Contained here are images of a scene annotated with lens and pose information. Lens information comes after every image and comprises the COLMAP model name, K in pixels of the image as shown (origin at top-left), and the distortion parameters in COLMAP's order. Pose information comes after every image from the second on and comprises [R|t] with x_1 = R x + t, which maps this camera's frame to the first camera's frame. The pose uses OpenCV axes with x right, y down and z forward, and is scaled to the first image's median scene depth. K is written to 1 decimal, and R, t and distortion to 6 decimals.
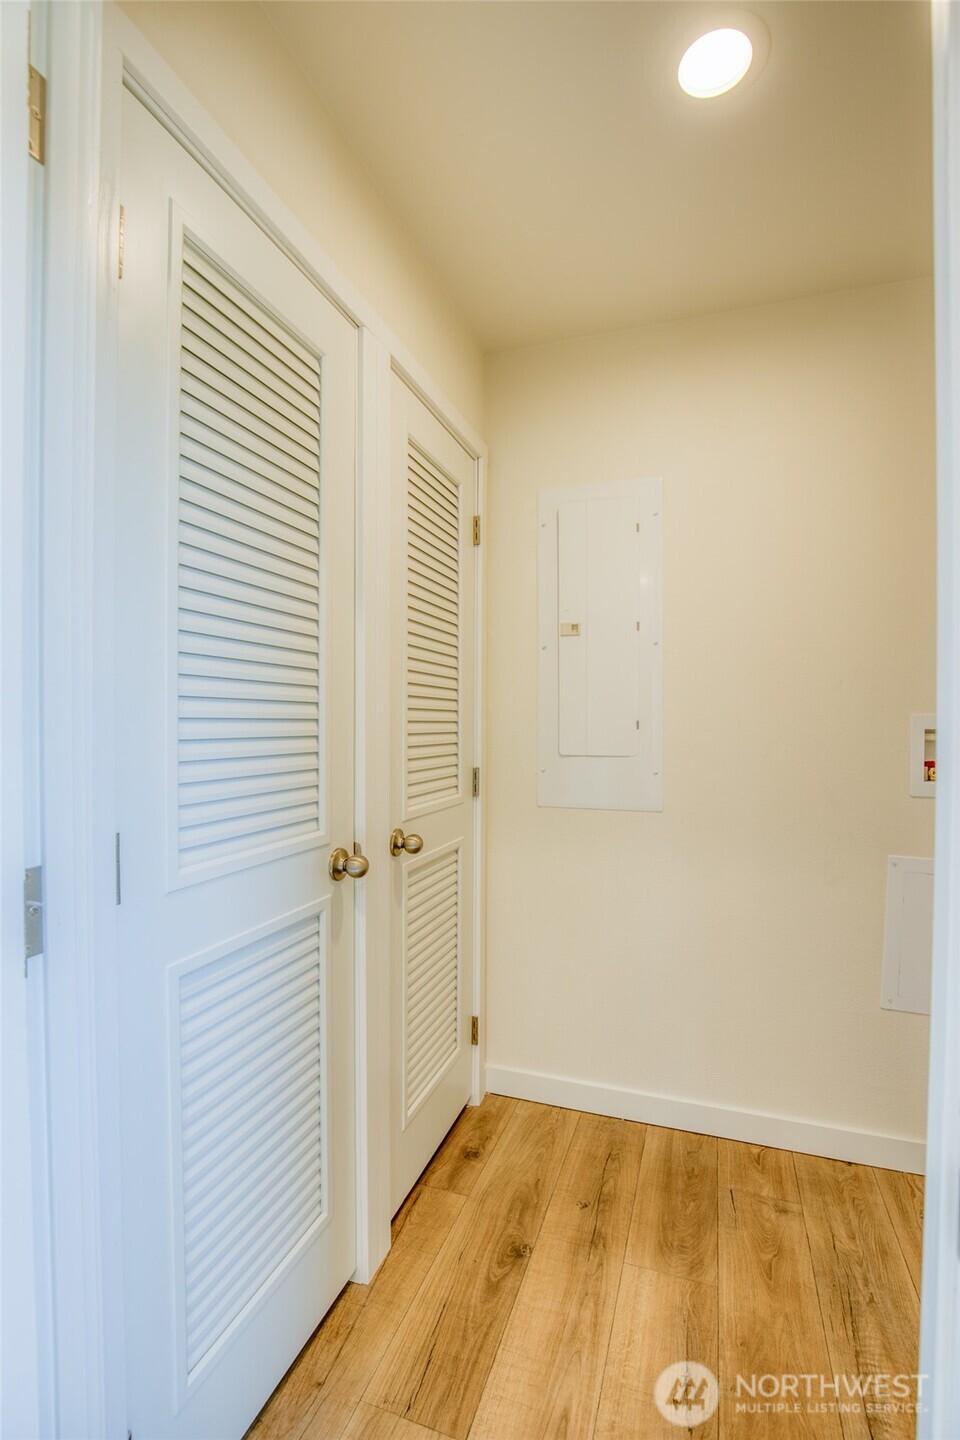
lens RADIAL K [[674.0, 0, 473.6], [0, 674.0, 745.0], [0, 0, 1]] dist [-0.035989, 0.007125]
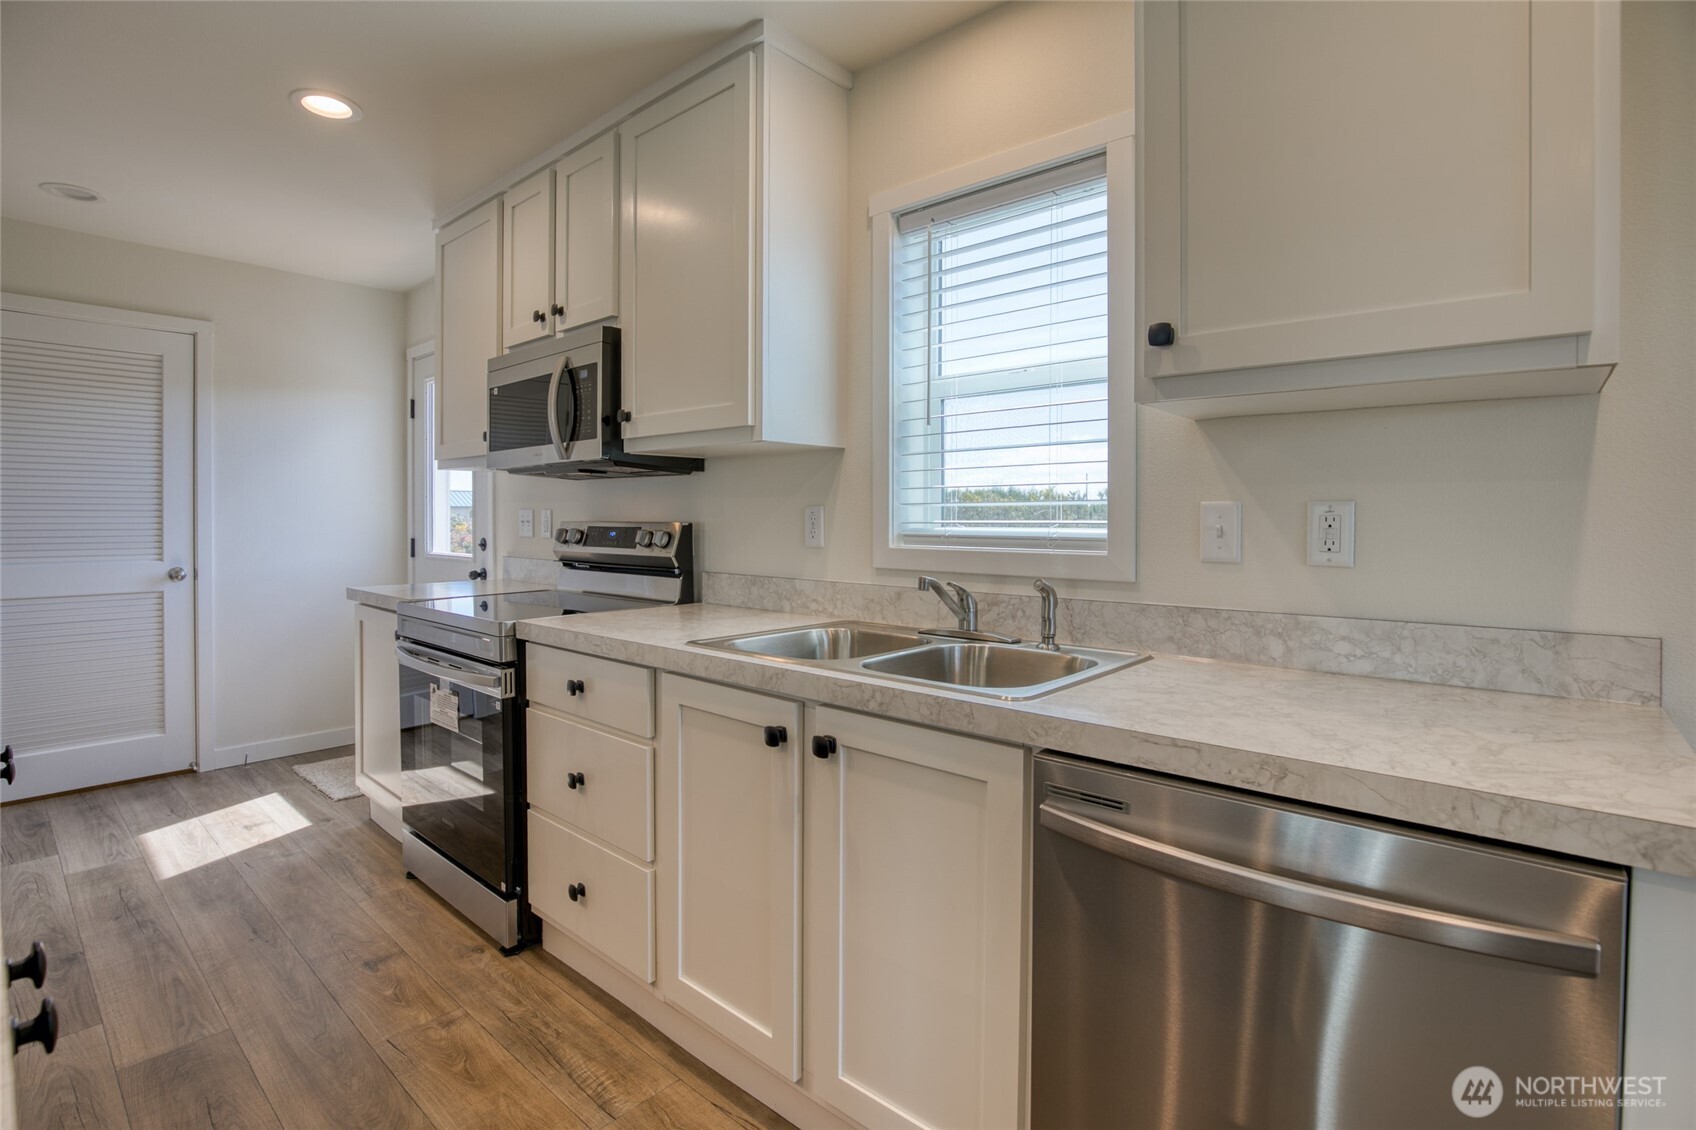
lens RADIAL K [[793.8, 0, 859.1], [0, 793.8, 523.7], [0, 0, 1]] dist [-0.035989, 0.007125]
pose [[0.356560, -0.010472, 0.934214, -0.360902], [0.027987, 0.999608, 0.000523, 0.004867], [-0.933853, 0.025960, 0.356713, 0.031818]]
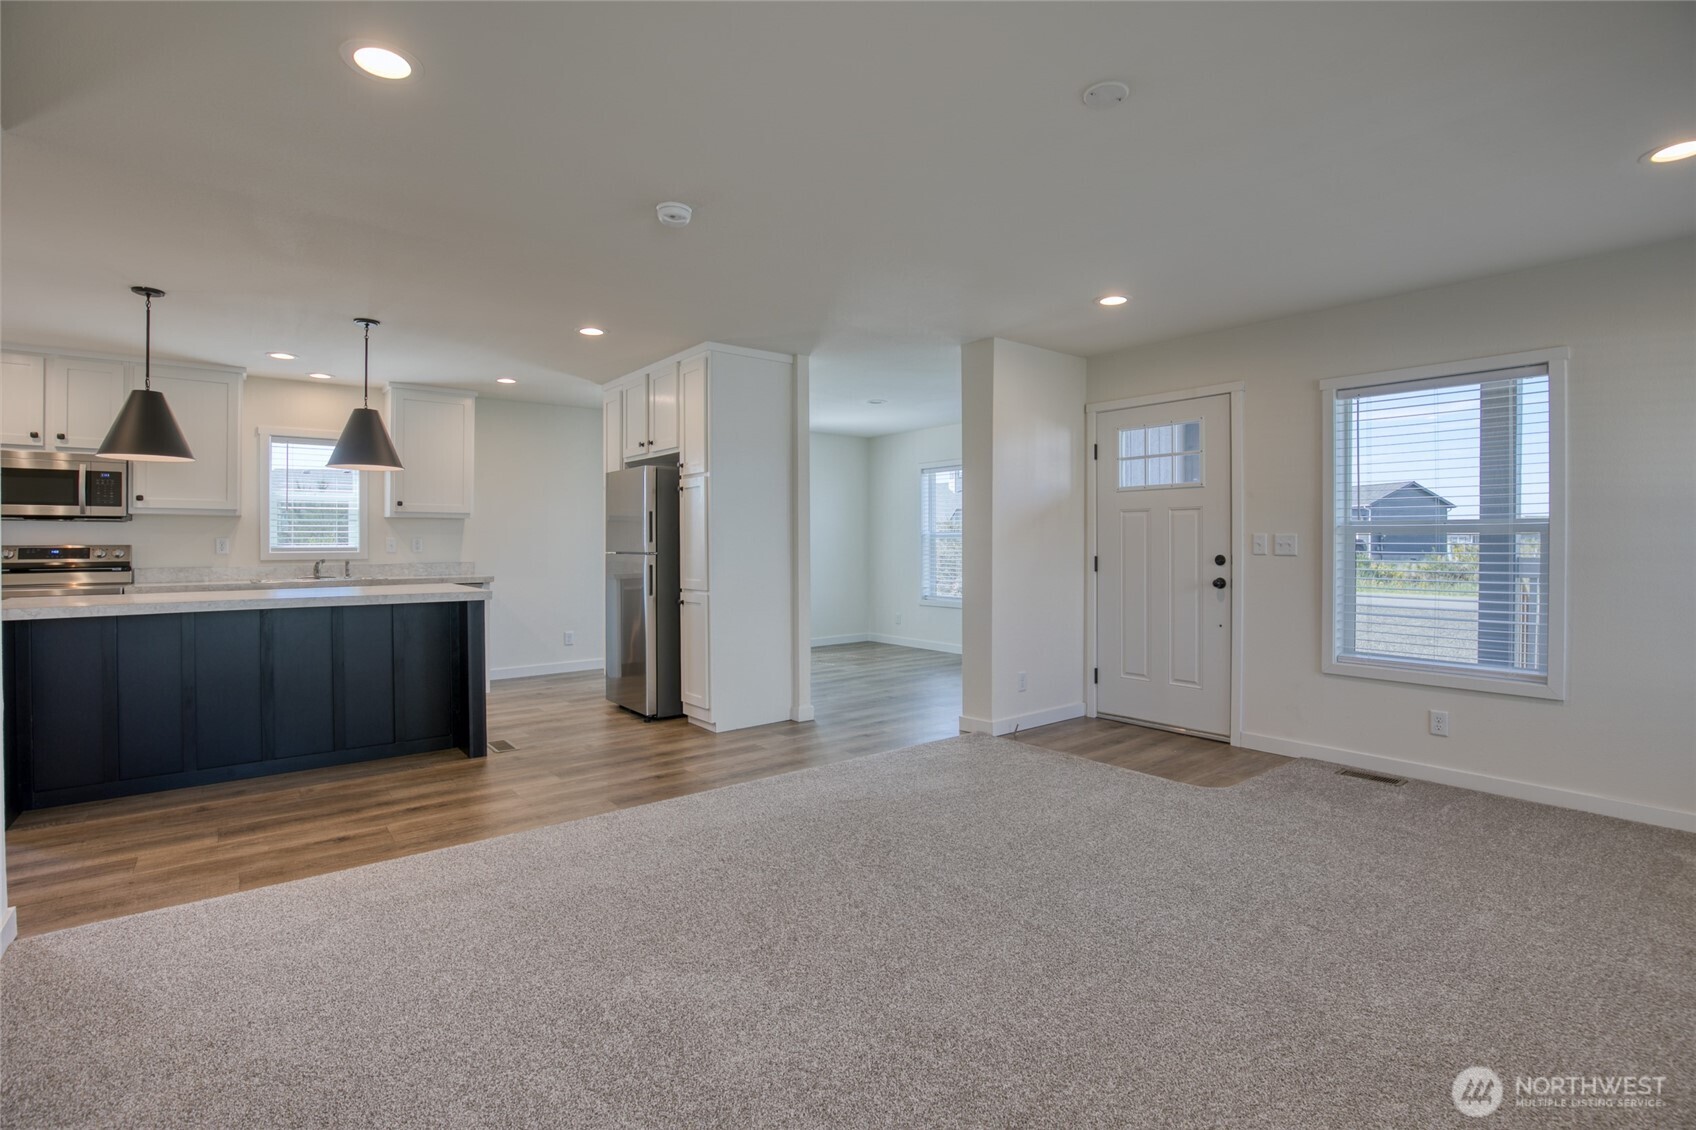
lens RADIAL K [[793.8, 0, 850.3], [0, 793.8, 526.7], [0, 0, 1]] dist [-0.035989, 0.007125]
pose [[-0.857129, 0.009990, 0.515006, -3.275644], [0.016417, 0.999834, 0.007929, -0.058560], [-0.514841, 0.015252, -0.857150, 2.136552]]
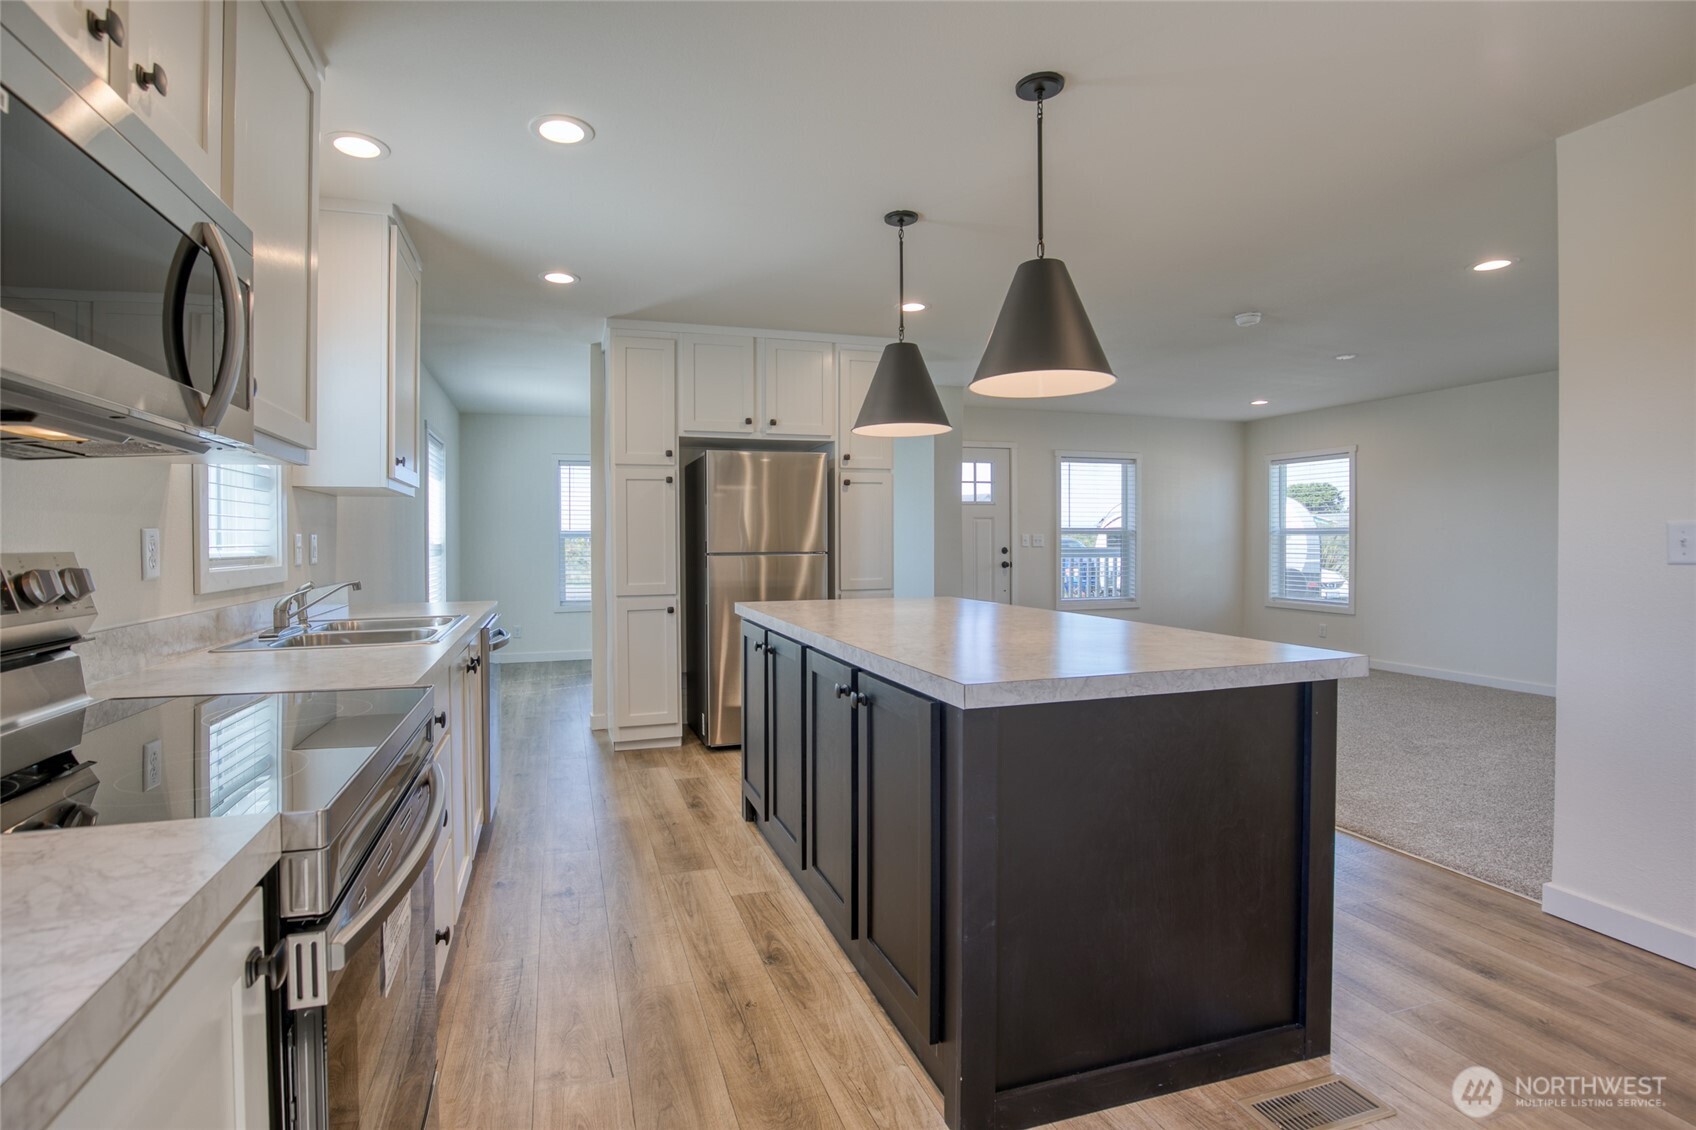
lens RADIAL K [[793.8, 0, 803.2], [0, 793.8, 546.3], [0, 0, 1]] dist [-0.035989, 0.007125]
pose [[-0.802526, 0.008996, -0.596550, 0.832179], [-0.011346, 0.999475, 0.030336, -0.045102], [0.596510, 0.031114, -0.802003, 2.043272]]
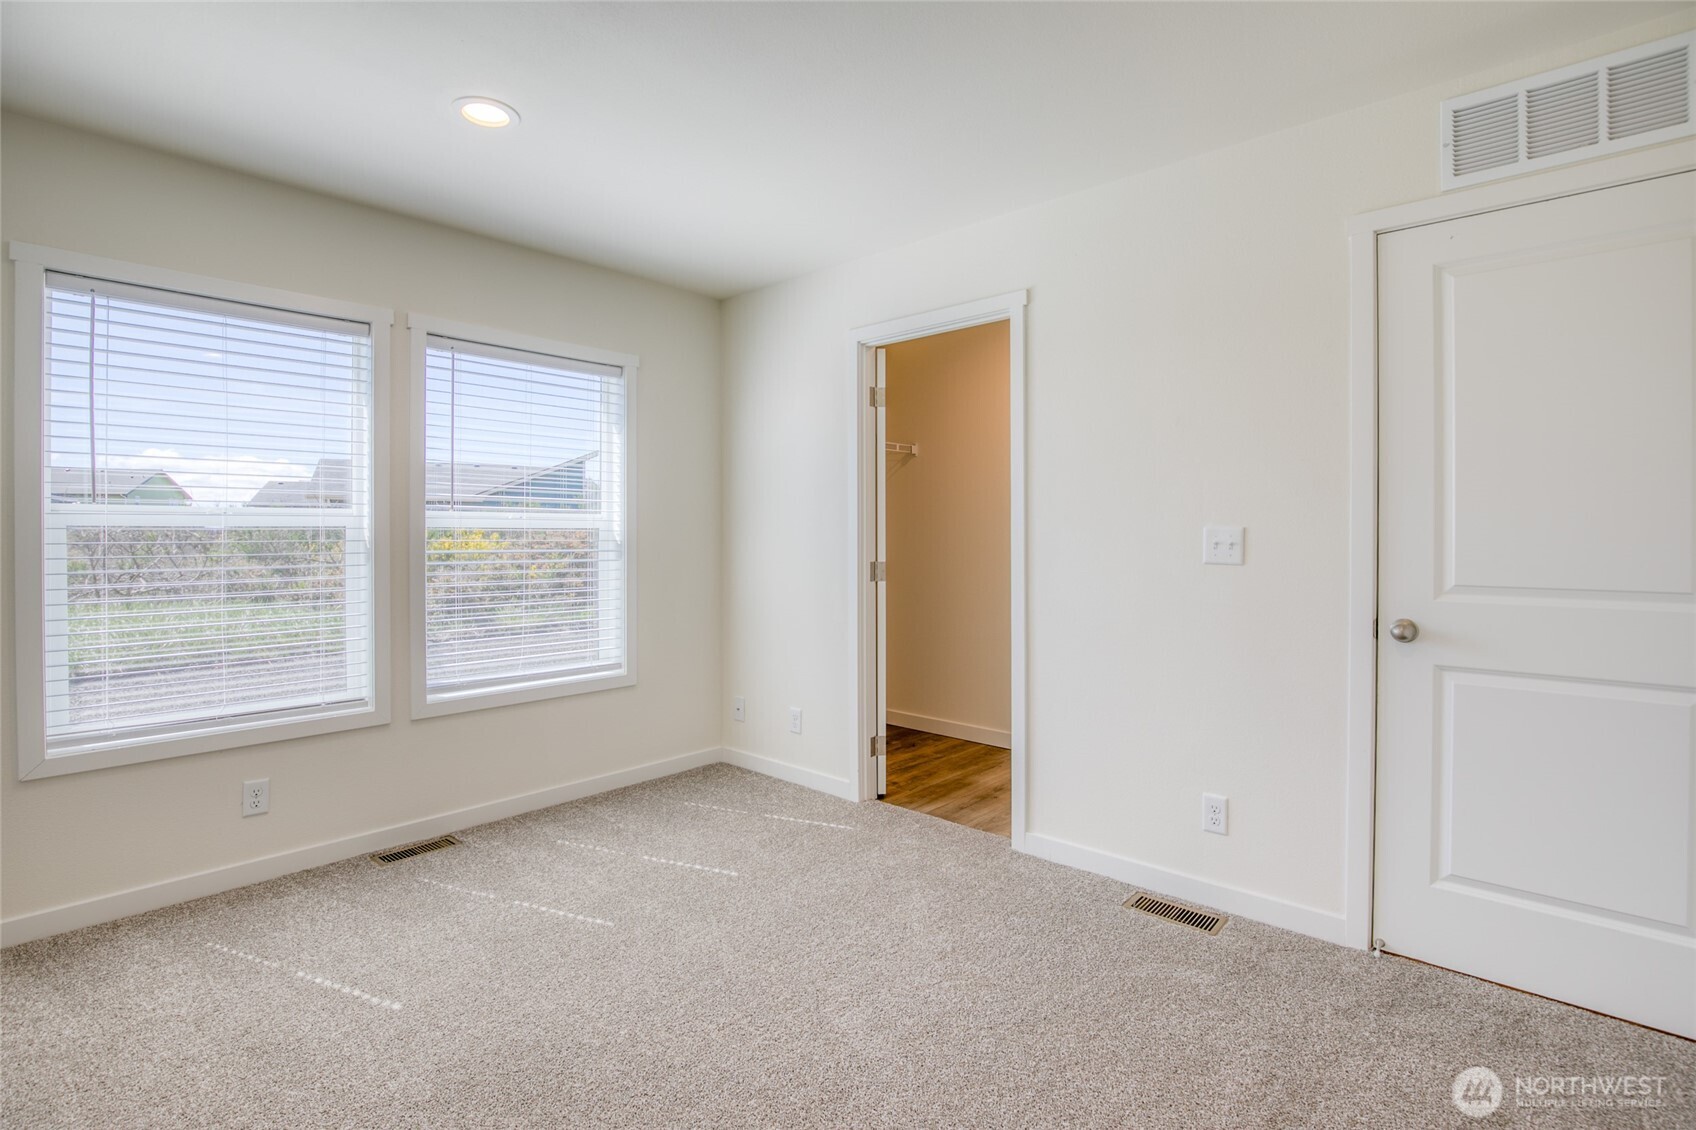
lens RADIAL K [[808.9, 0, 854.7], [0, 808.9, 556.9], [0, 0, 1]] dist [-0.000786, -0.000731]
pose [[-0.929566, -0.017311, 0.368248, -0.281174], [0.004653, 0.998266, 0.058674, -0.088918], [-0.368625, 0.056255, -0.927874, 3.219705]]
